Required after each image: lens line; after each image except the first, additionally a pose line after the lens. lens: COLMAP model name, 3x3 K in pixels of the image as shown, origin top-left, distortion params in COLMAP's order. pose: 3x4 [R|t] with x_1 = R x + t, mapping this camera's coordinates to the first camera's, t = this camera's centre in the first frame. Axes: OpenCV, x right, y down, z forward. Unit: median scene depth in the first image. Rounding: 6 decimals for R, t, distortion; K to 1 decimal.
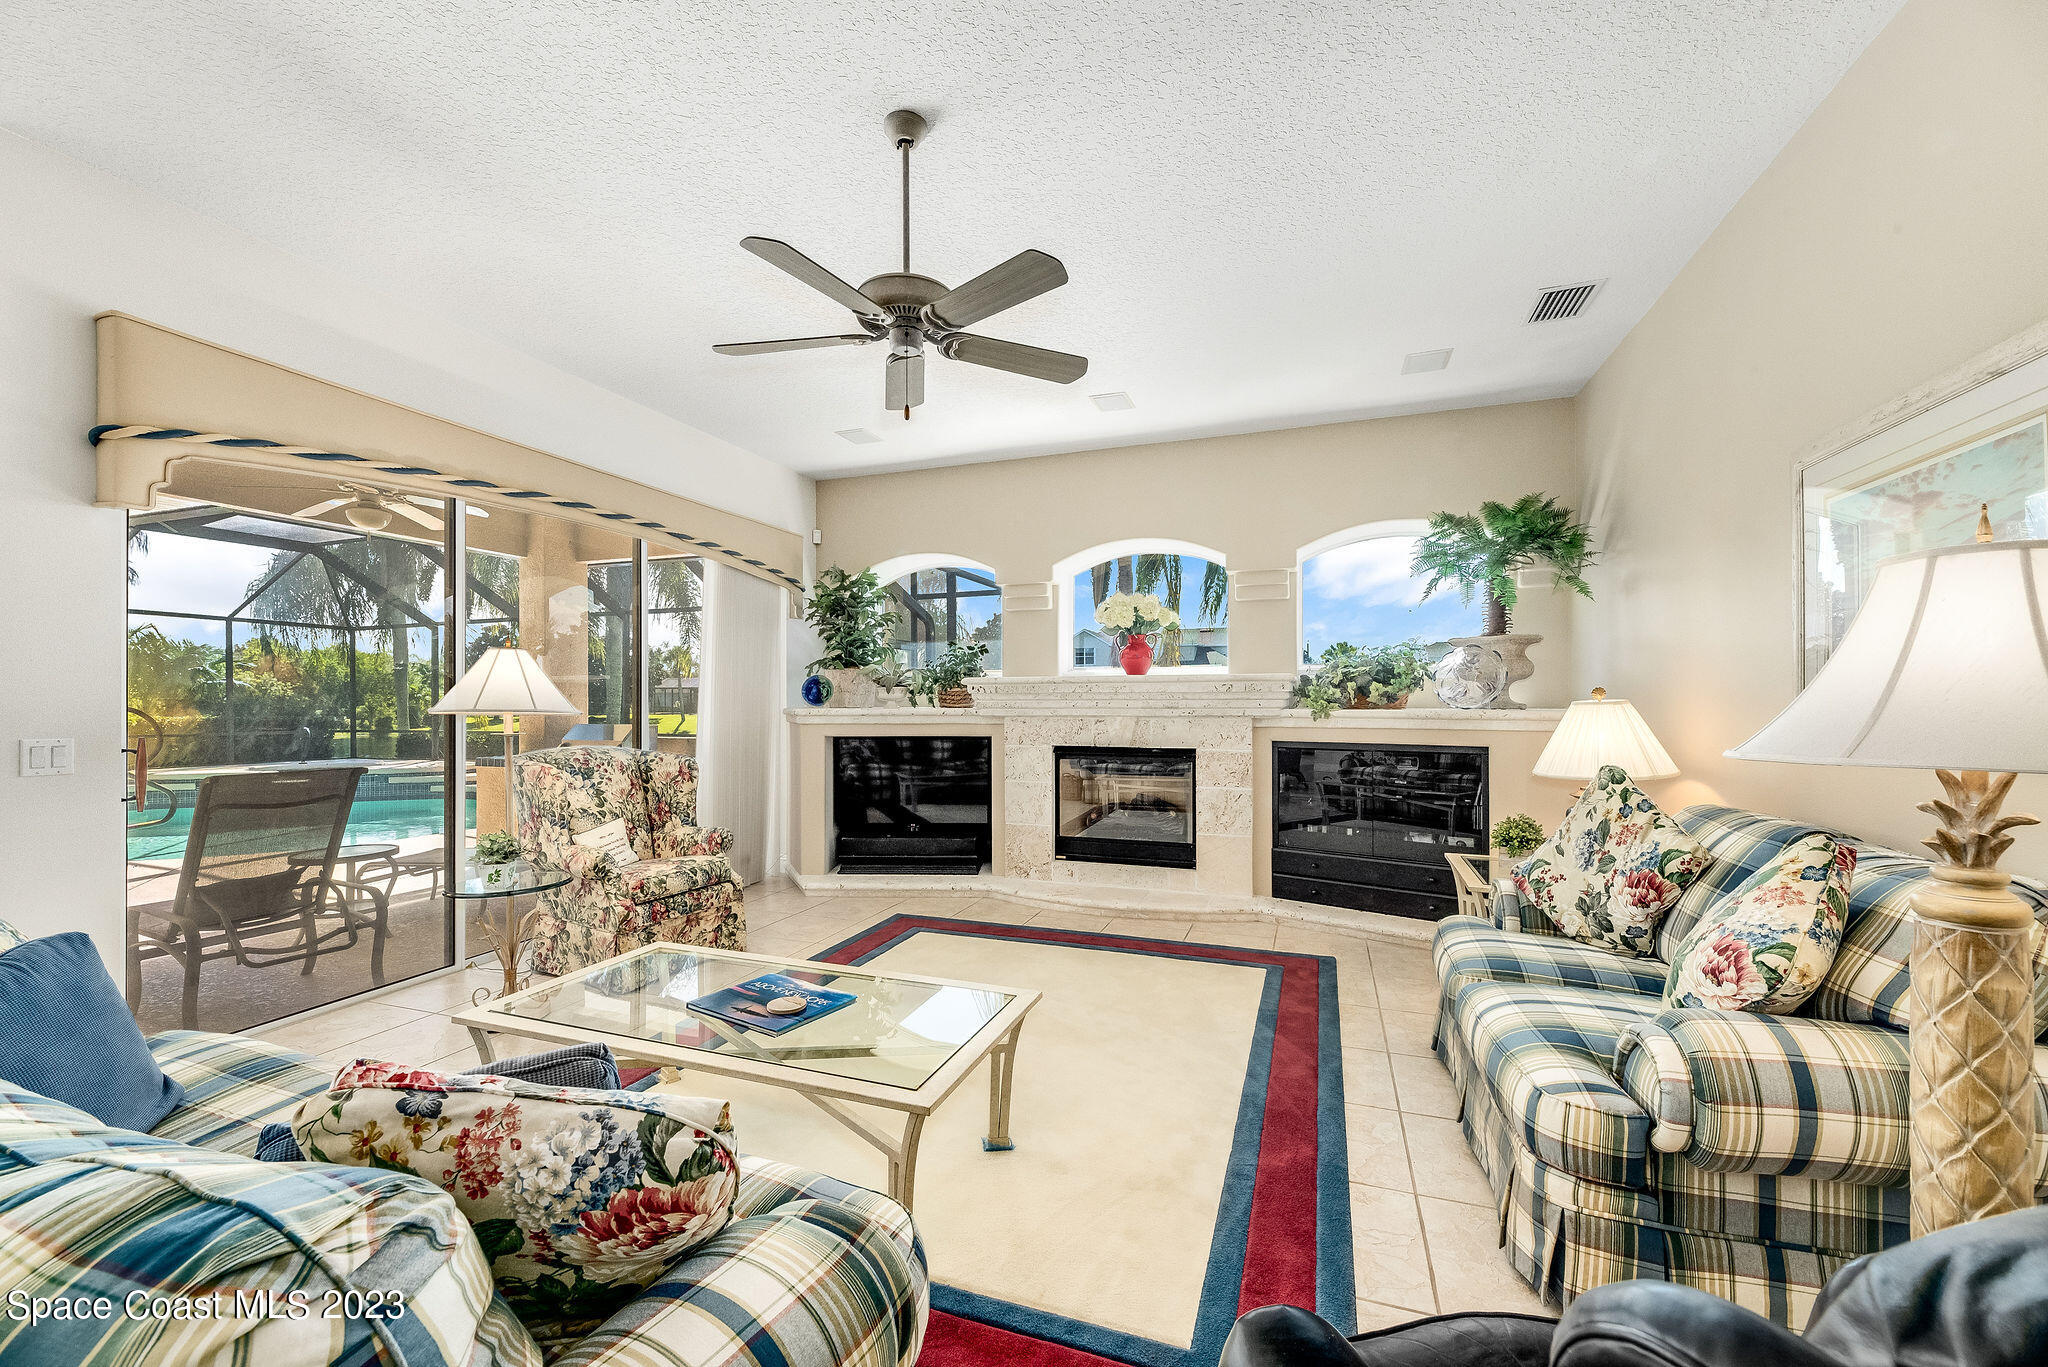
lens RADIAL K [[826.7, 0, 1019.0], [0, 826.7, 698.8], [0, 0, 1]] dist [0.005196, -0.002650]
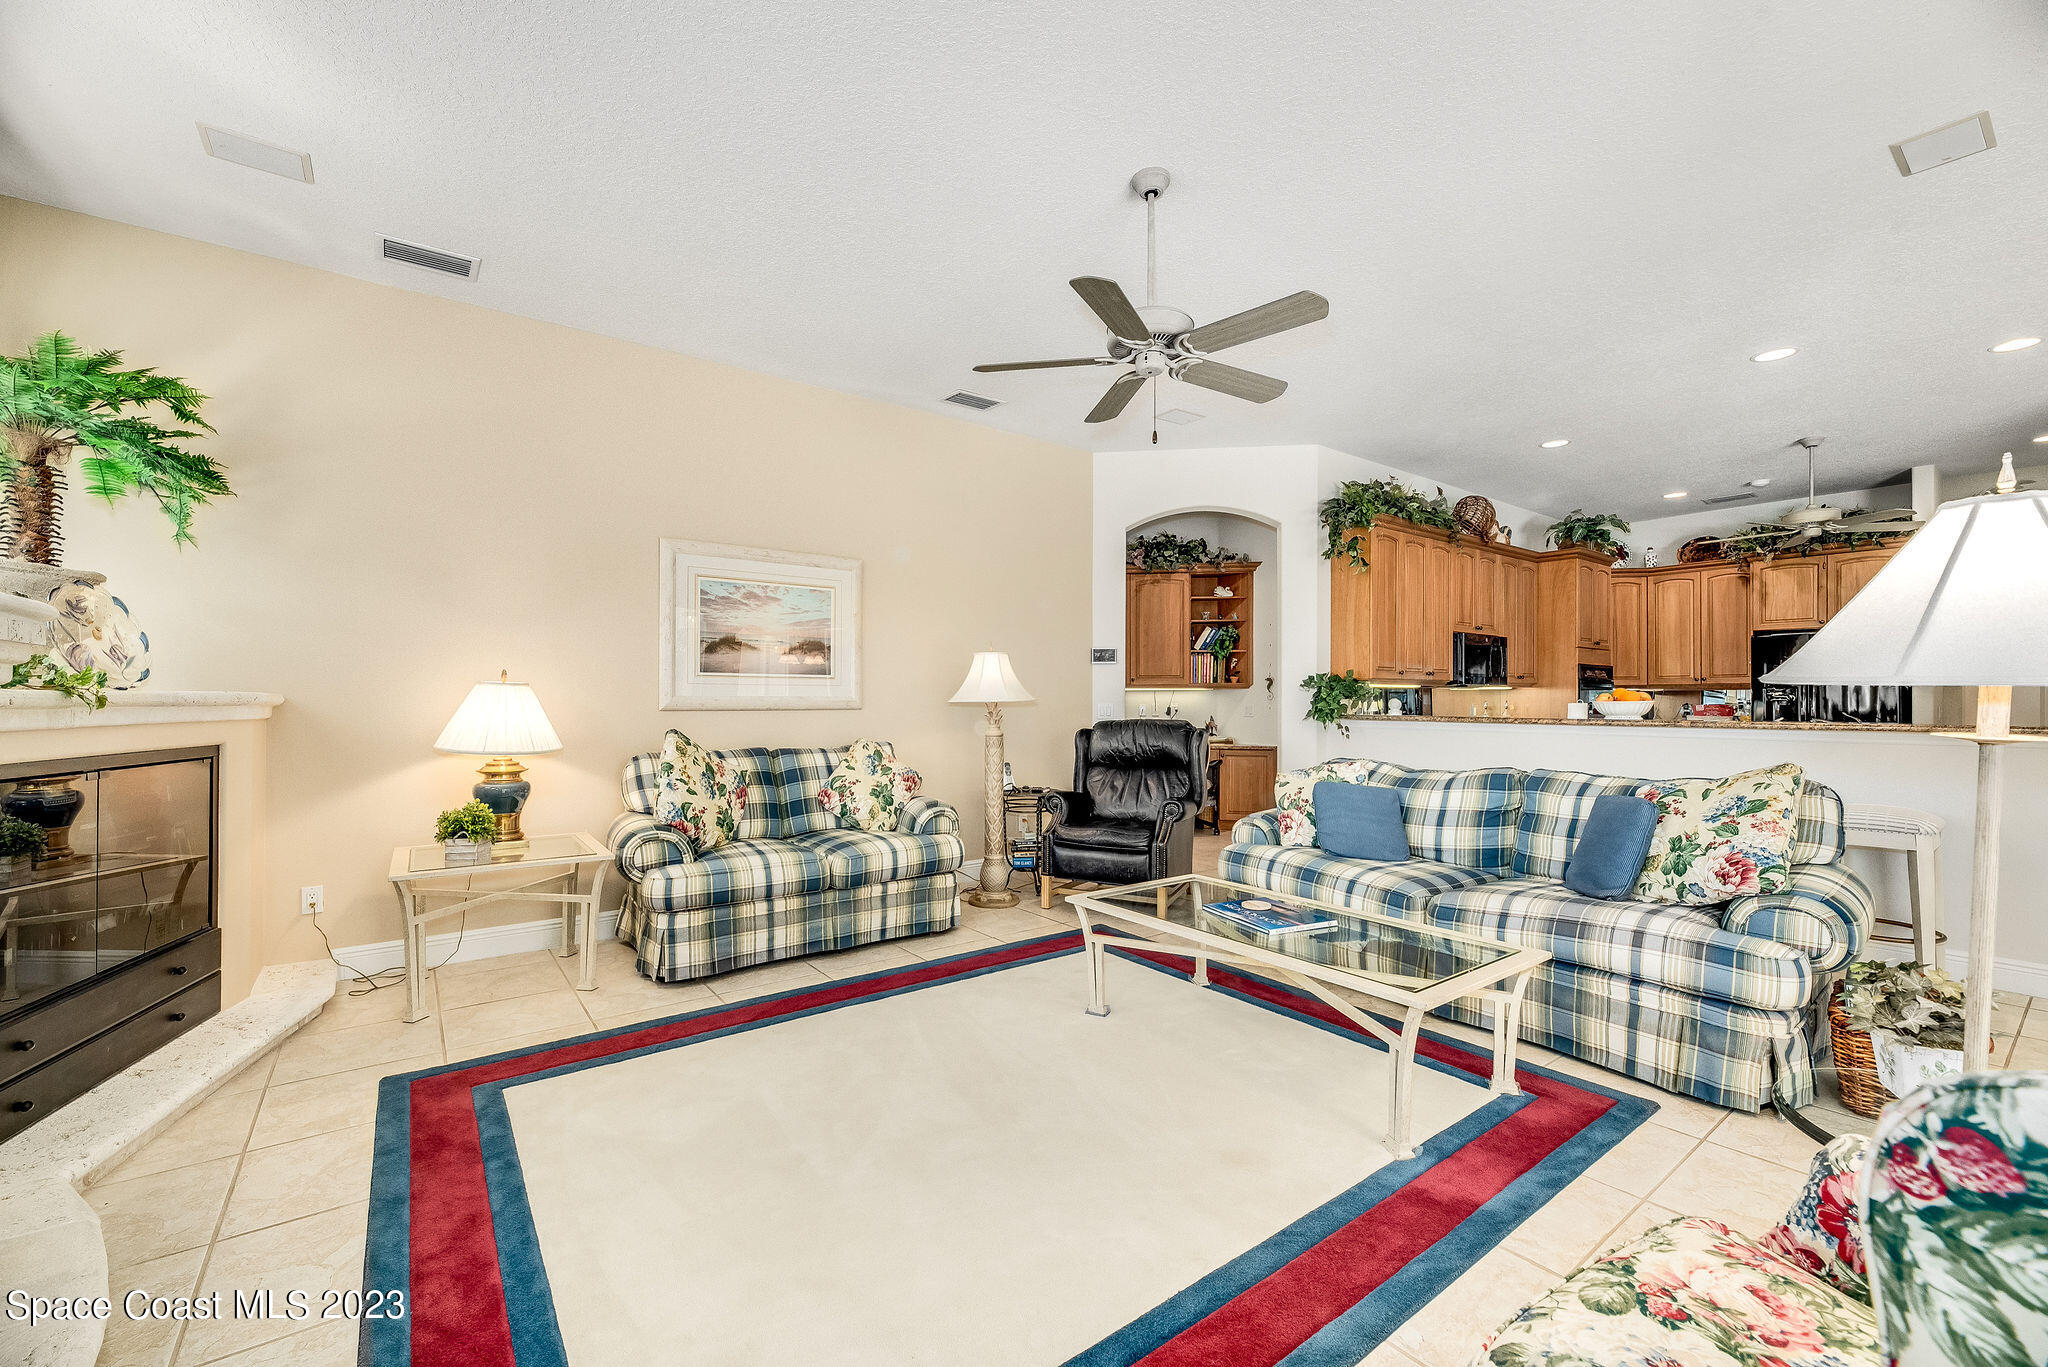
lens RADIAL K [[826.7, 0, 1019.4], [0, 826.7, 695.2], [0, 0, 1]] dist [0.005196, -0.002650]
pose [[-0.837176, 0.002316, 0.546928, -0.351091], [-0.000489, 0.999987, -0.004984, 0.018403], [-0.546933, -0.004440, -0.837165, 1.181709]]
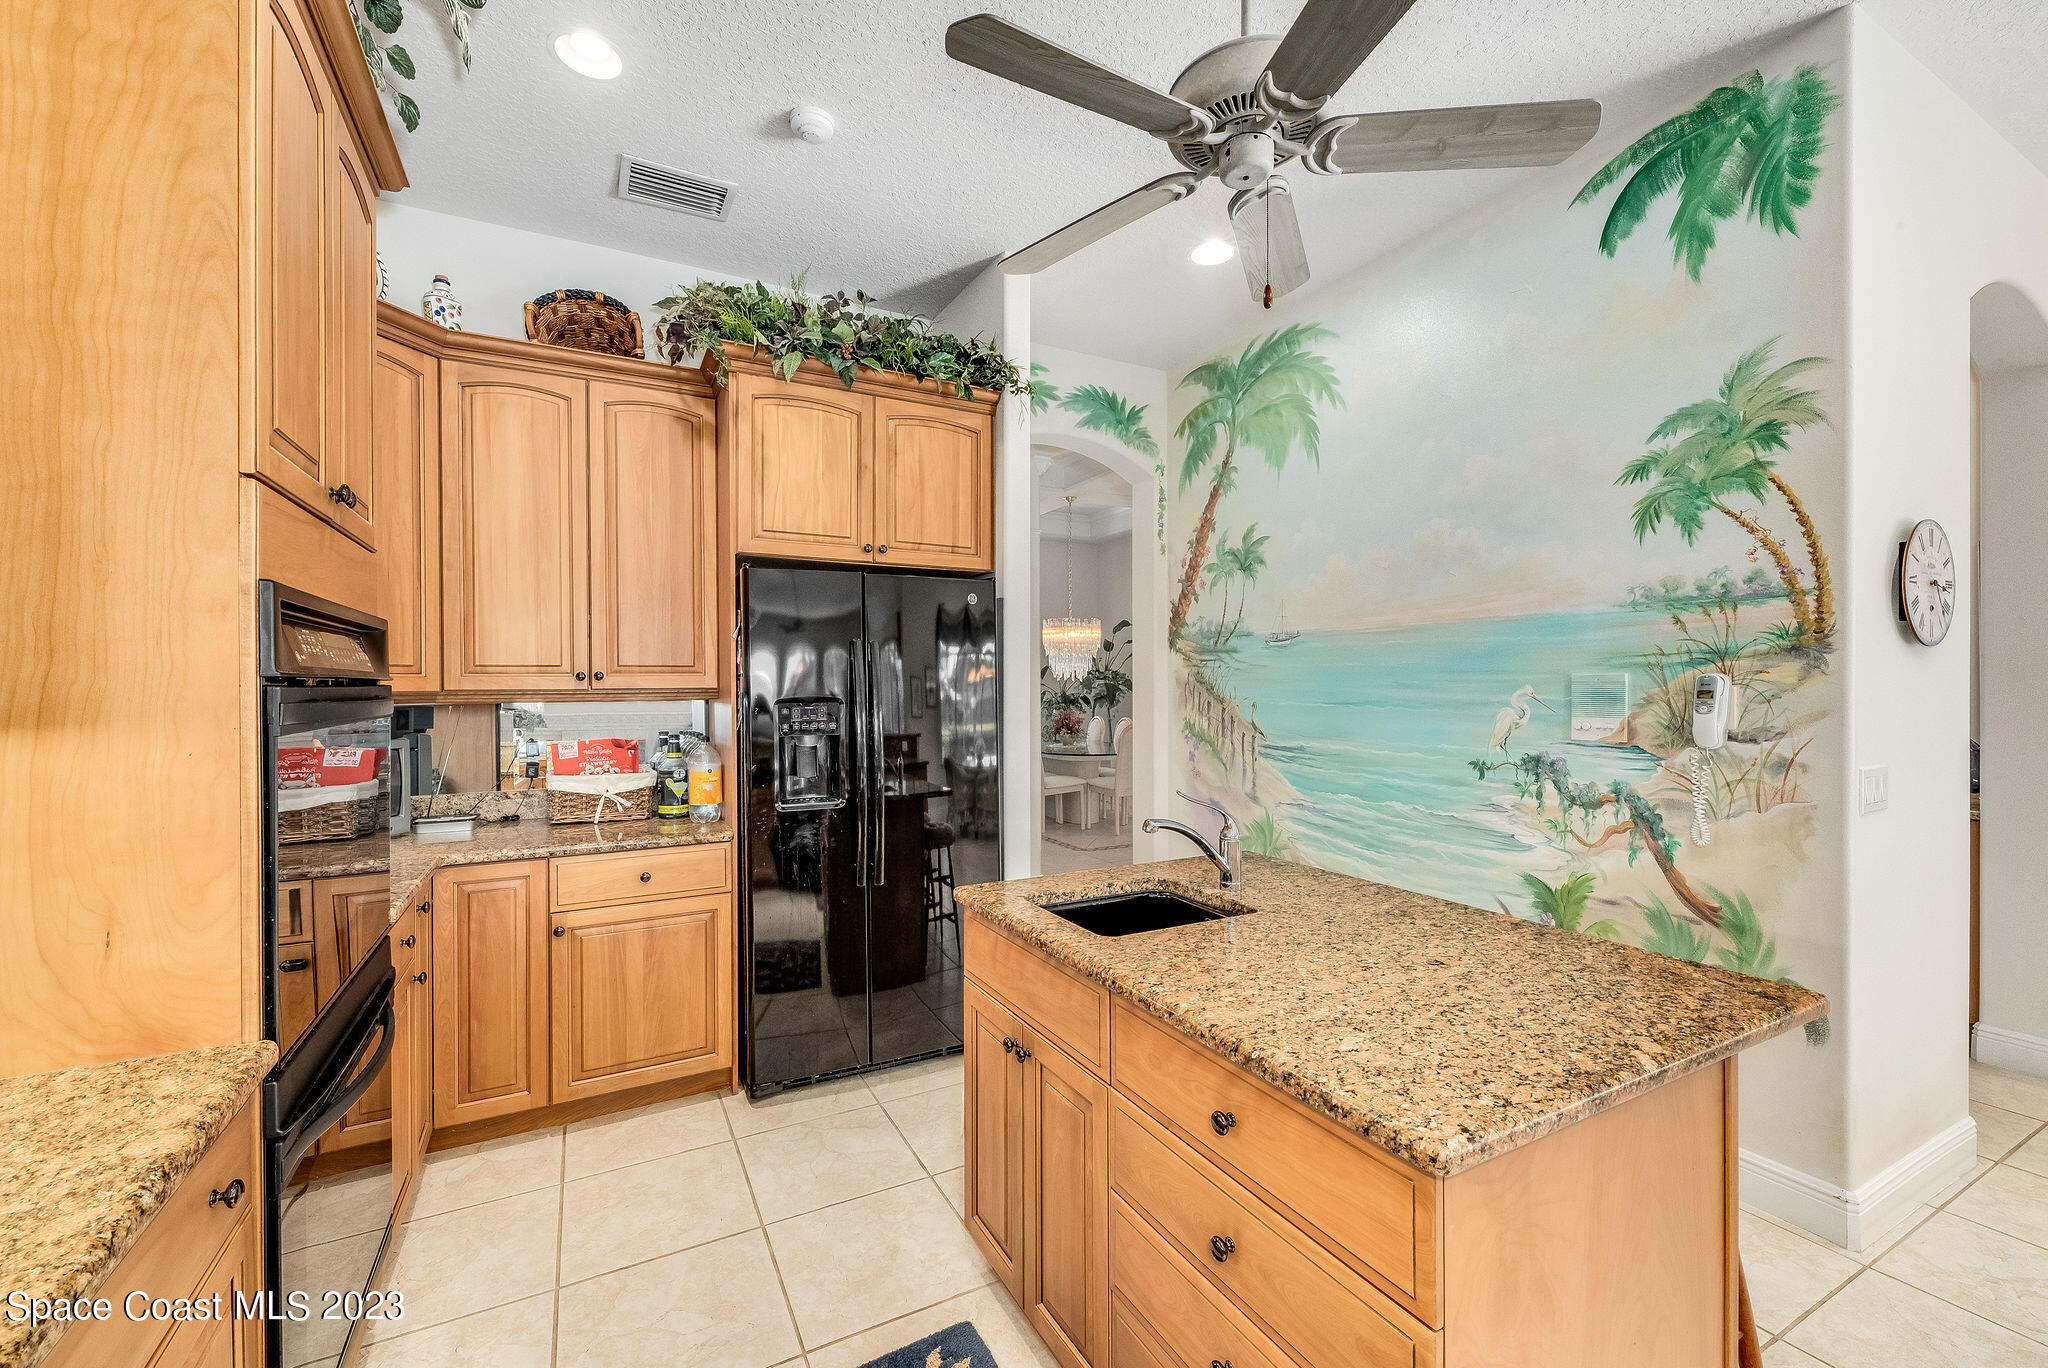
lens RADIAL K [[826.7, 0, 1025.8], [0, 826.7, 683.5], [0, 0, 1]] dist [0.005196, -0.002650]
pose [[-0.668098, 0.003354, -0.744065, -0.349758], [0.003880, 0.999992, 0.001024, -0.019851], [0.744063, -0.002203, -0.668106, -0.448404]]
